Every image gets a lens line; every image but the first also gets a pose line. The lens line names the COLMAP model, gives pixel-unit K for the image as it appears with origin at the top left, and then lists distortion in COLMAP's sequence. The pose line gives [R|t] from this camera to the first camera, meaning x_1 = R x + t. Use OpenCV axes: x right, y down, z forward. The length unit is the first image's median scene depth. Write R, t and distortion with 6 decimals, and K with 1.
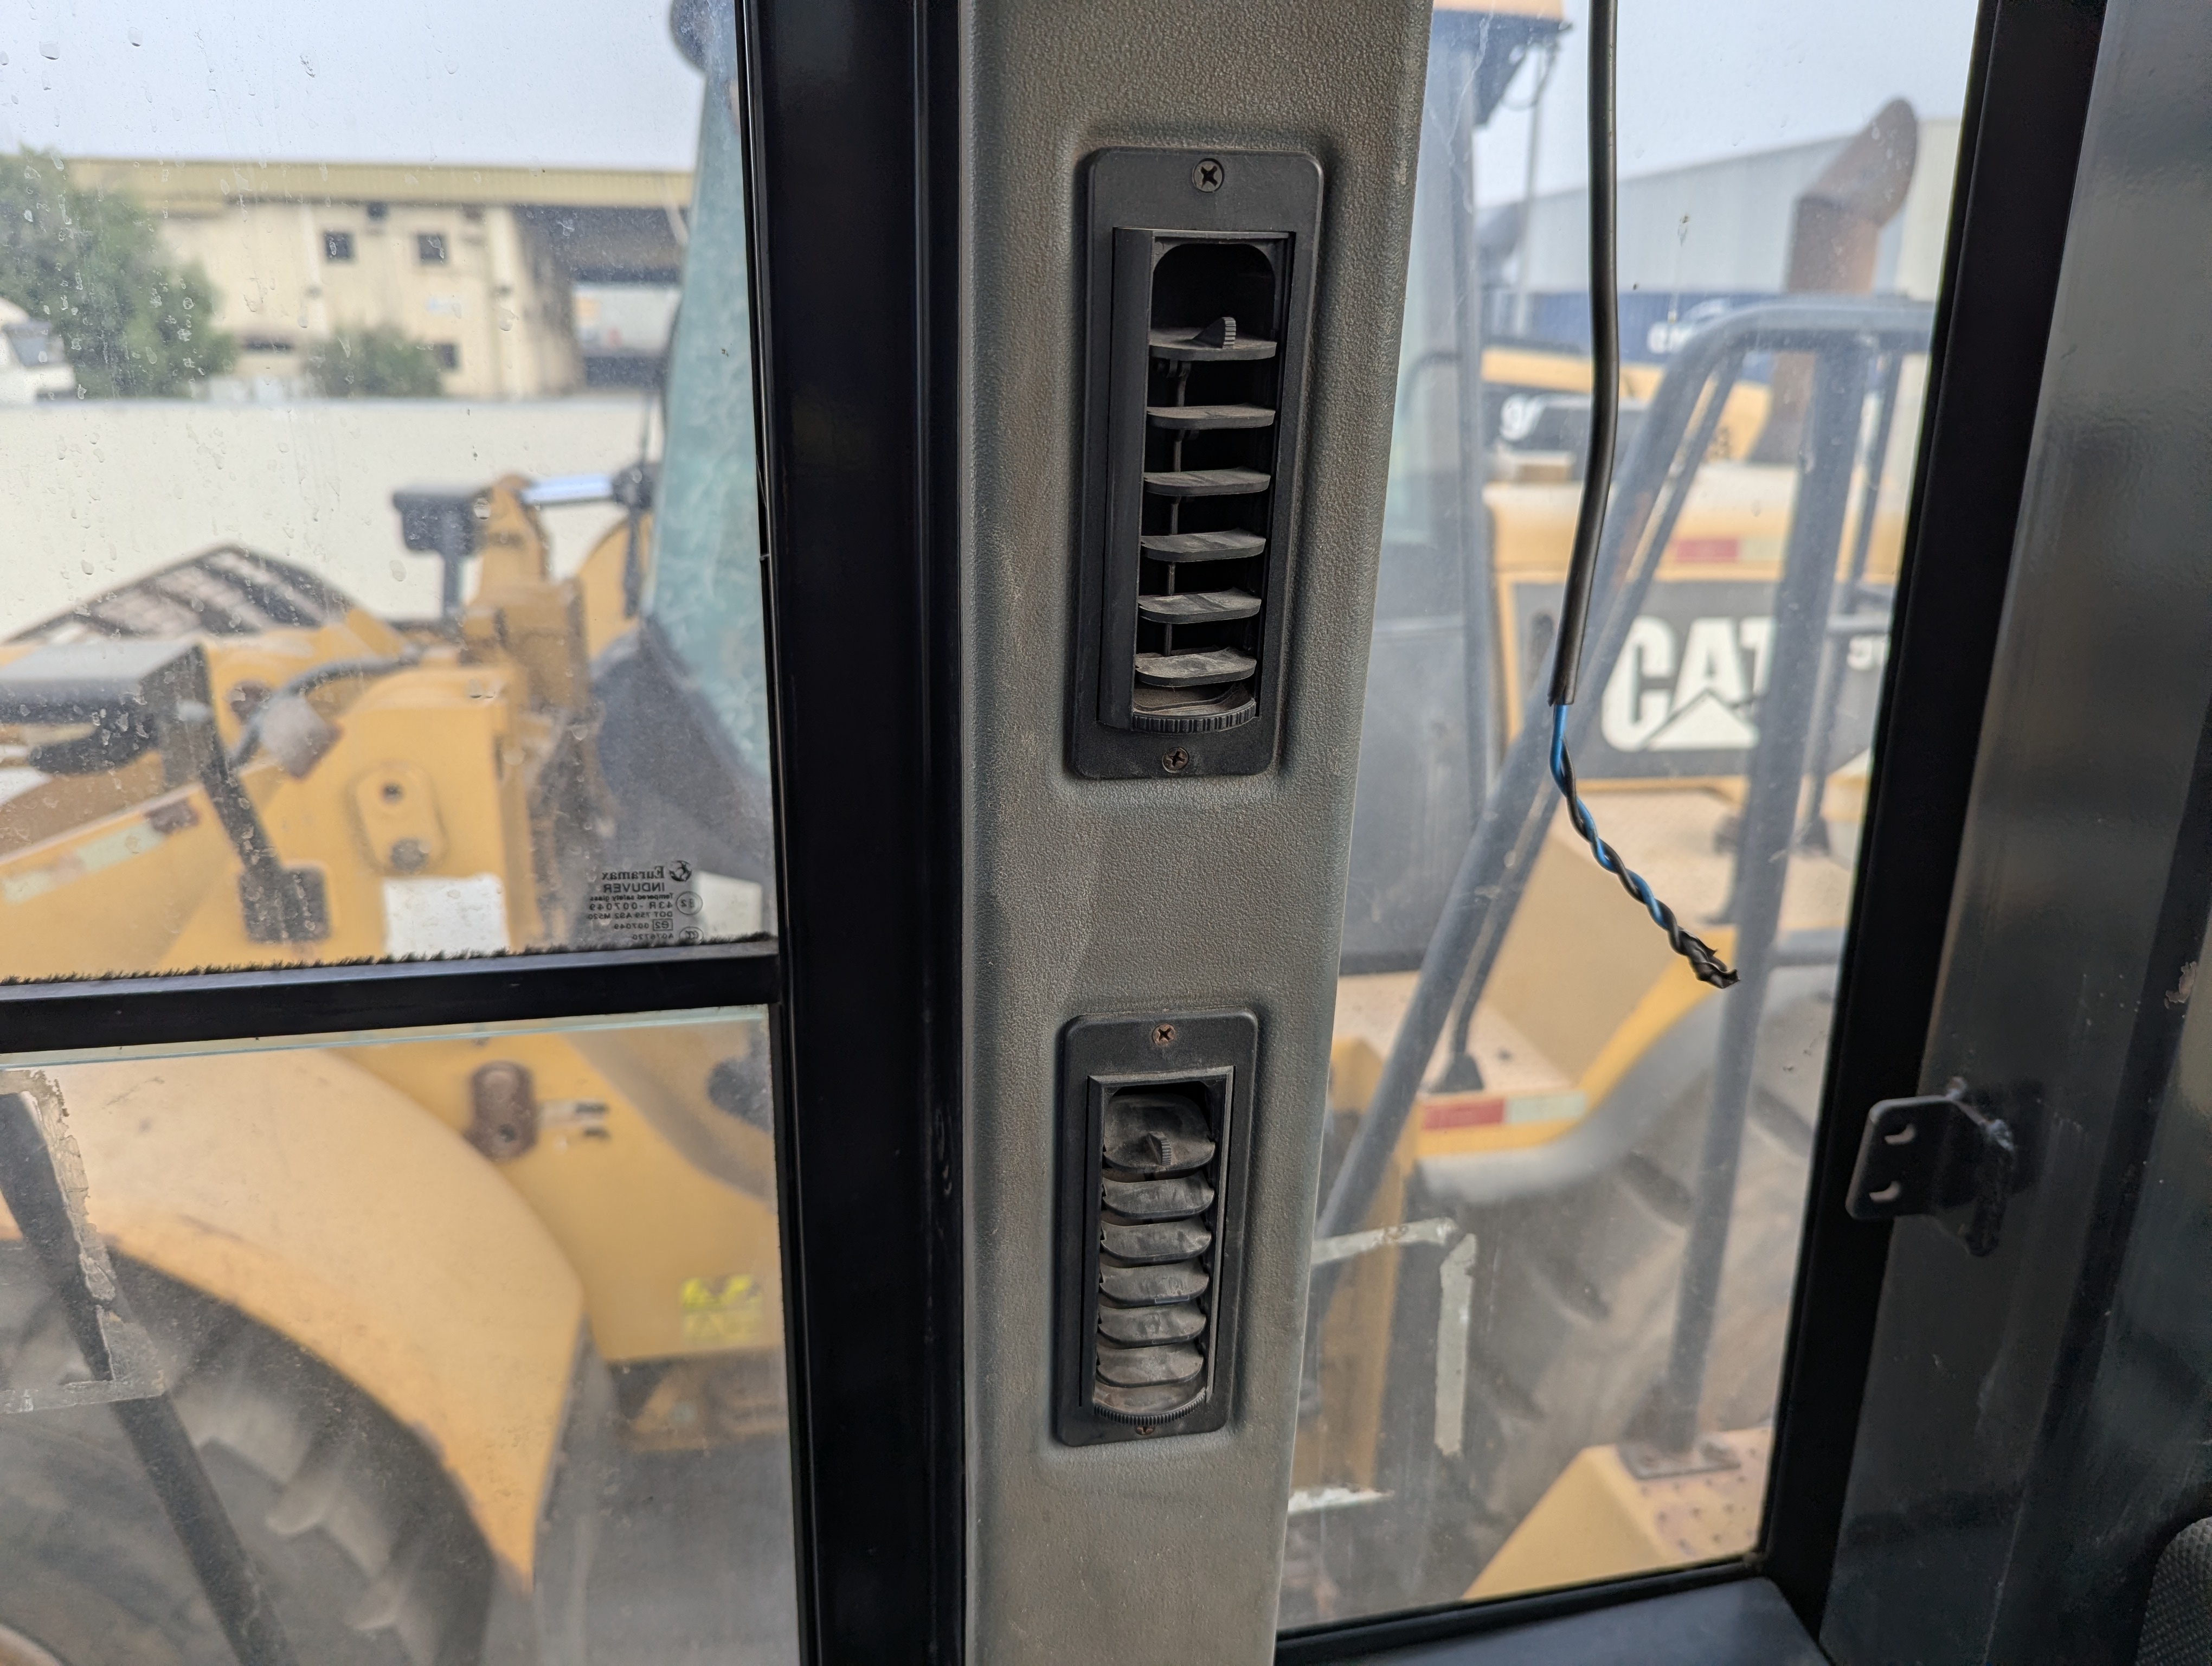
lens RADIAL K [[1601.8, 0, 1106.0], [0, 1601.8, 833.0], [0, 0, 1]] dist [0.032167, -0.032759]
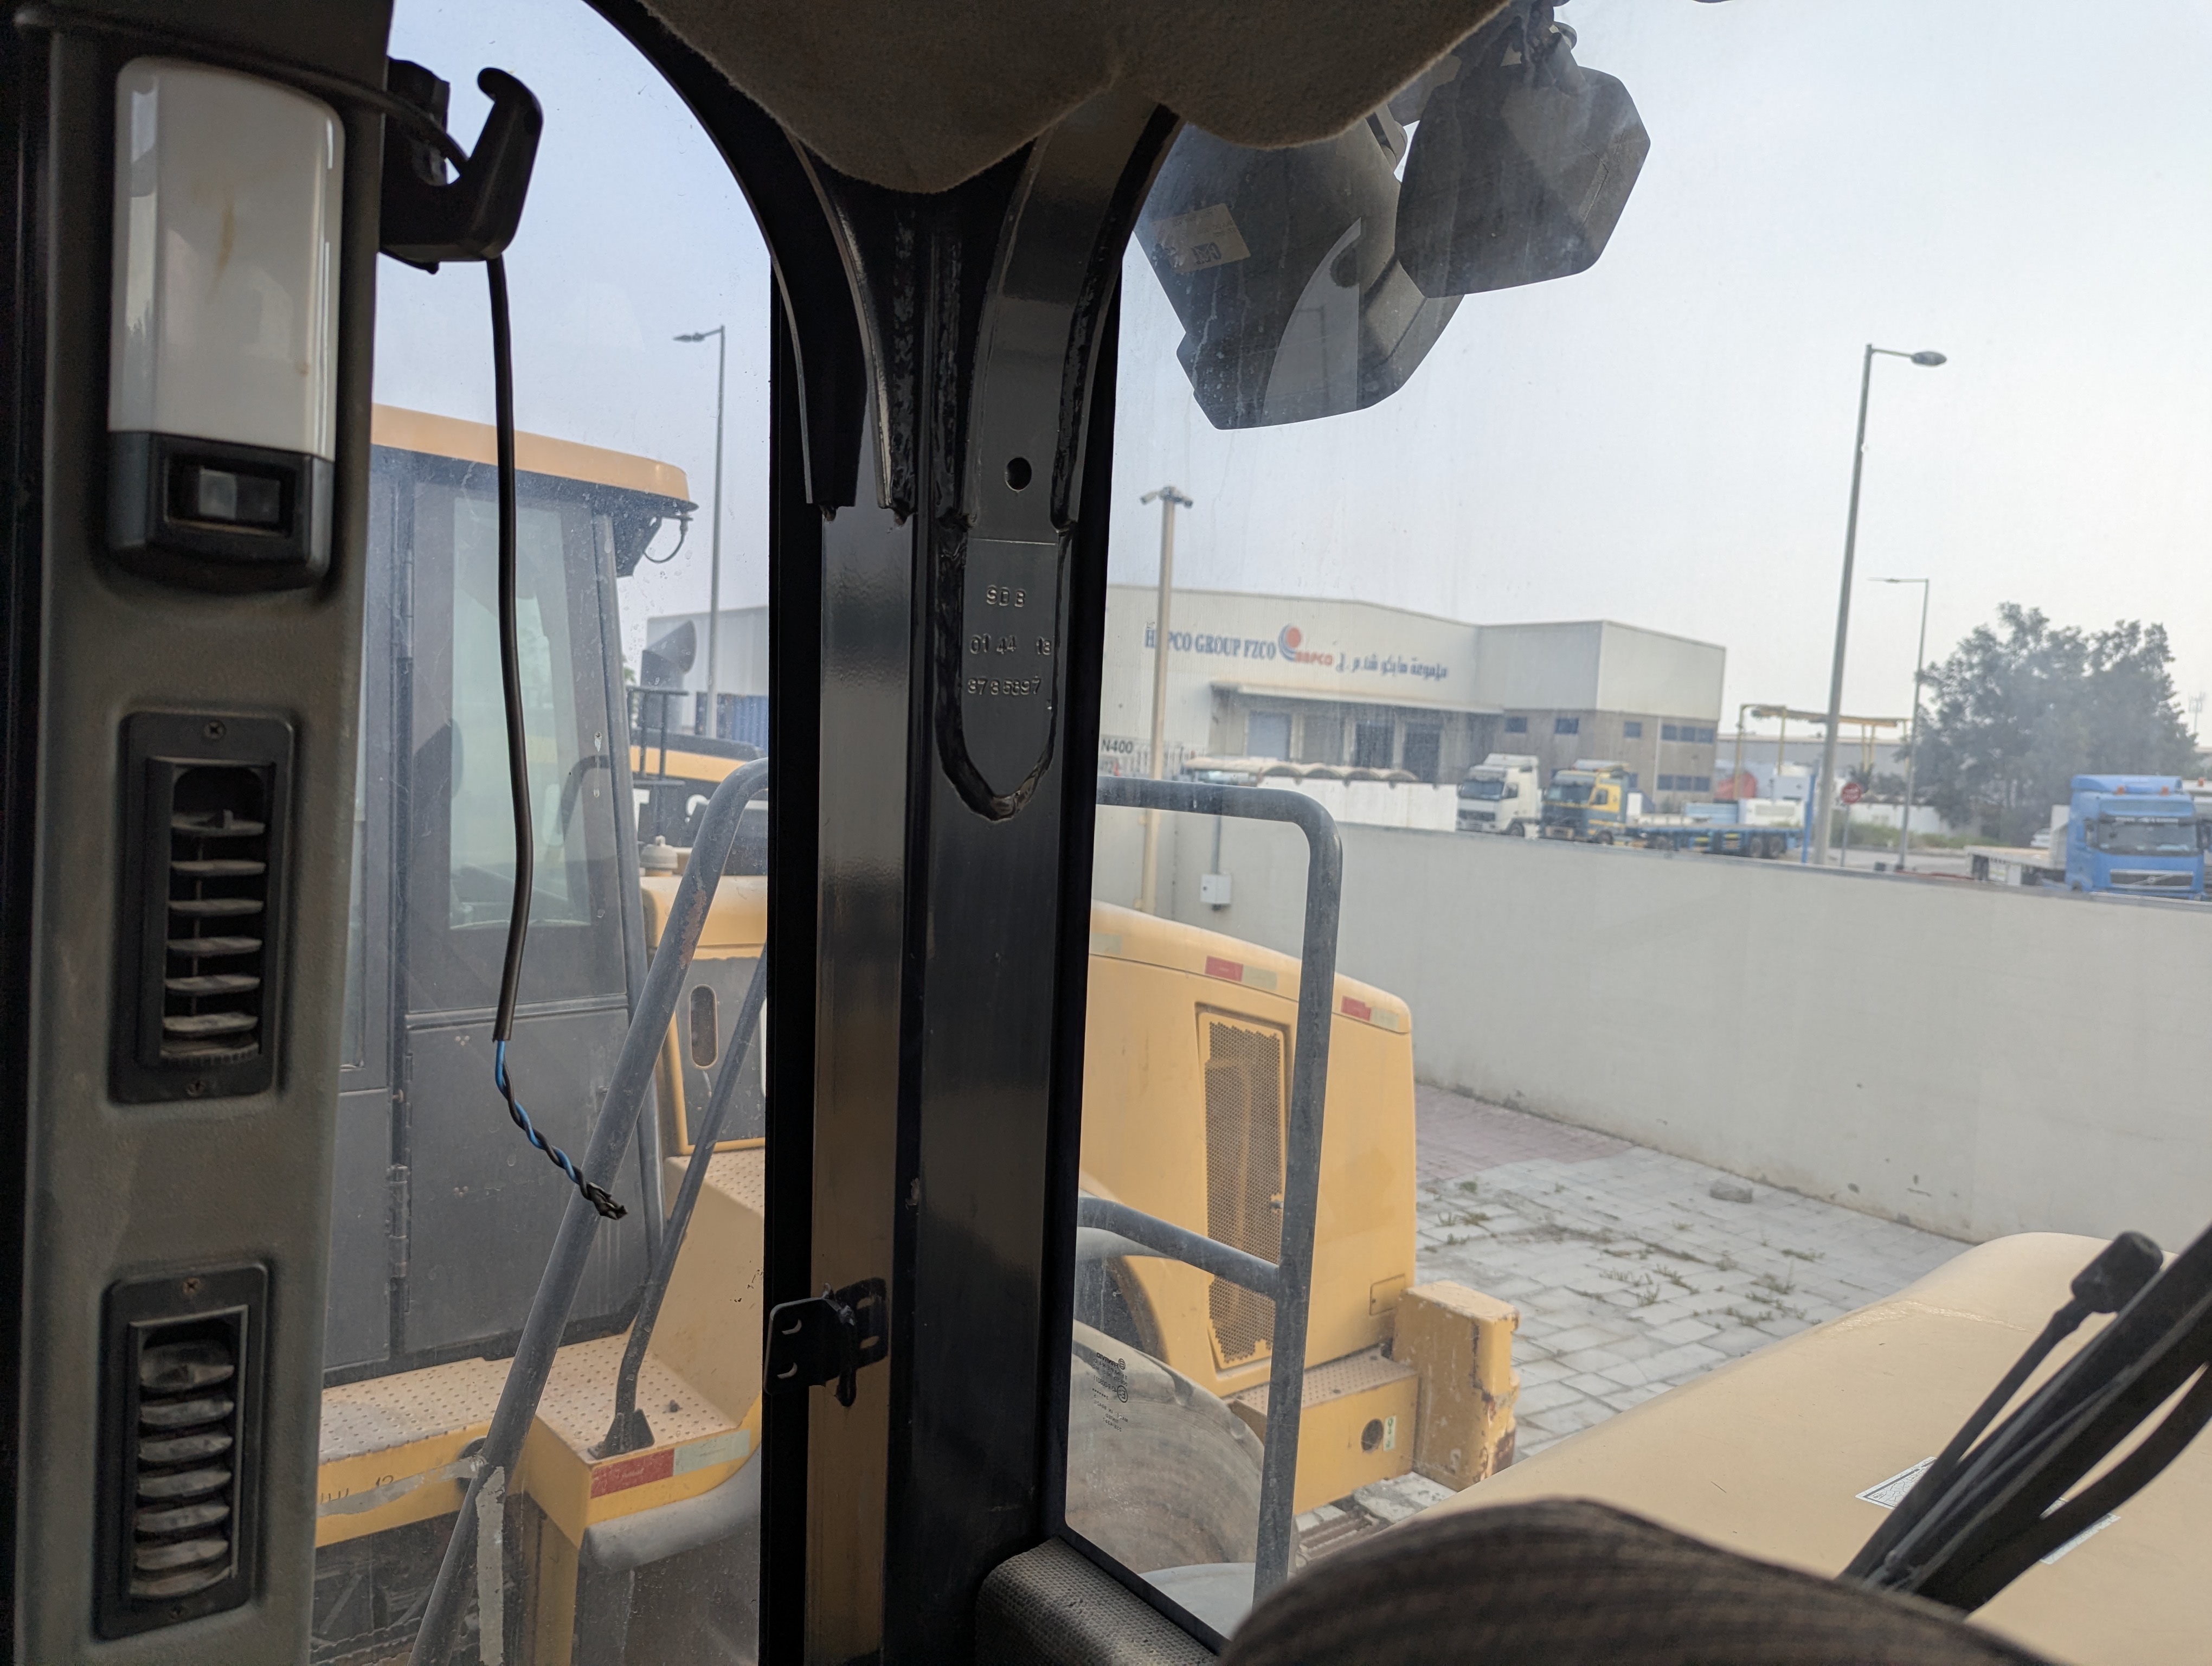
lens RADIAL K [[1601.8, 0, 1106.0], [0, 1601.8, 833.0], [0, 0, 1]] dist [0.032167, -0.032759]
pose [[0.891375, 0.010151, 0.453152, 0.106128], [0.095351, 0.973178, -0.209361, 0.111462], [-0.443123, 0.229828, 0.866499, -0.683912]]
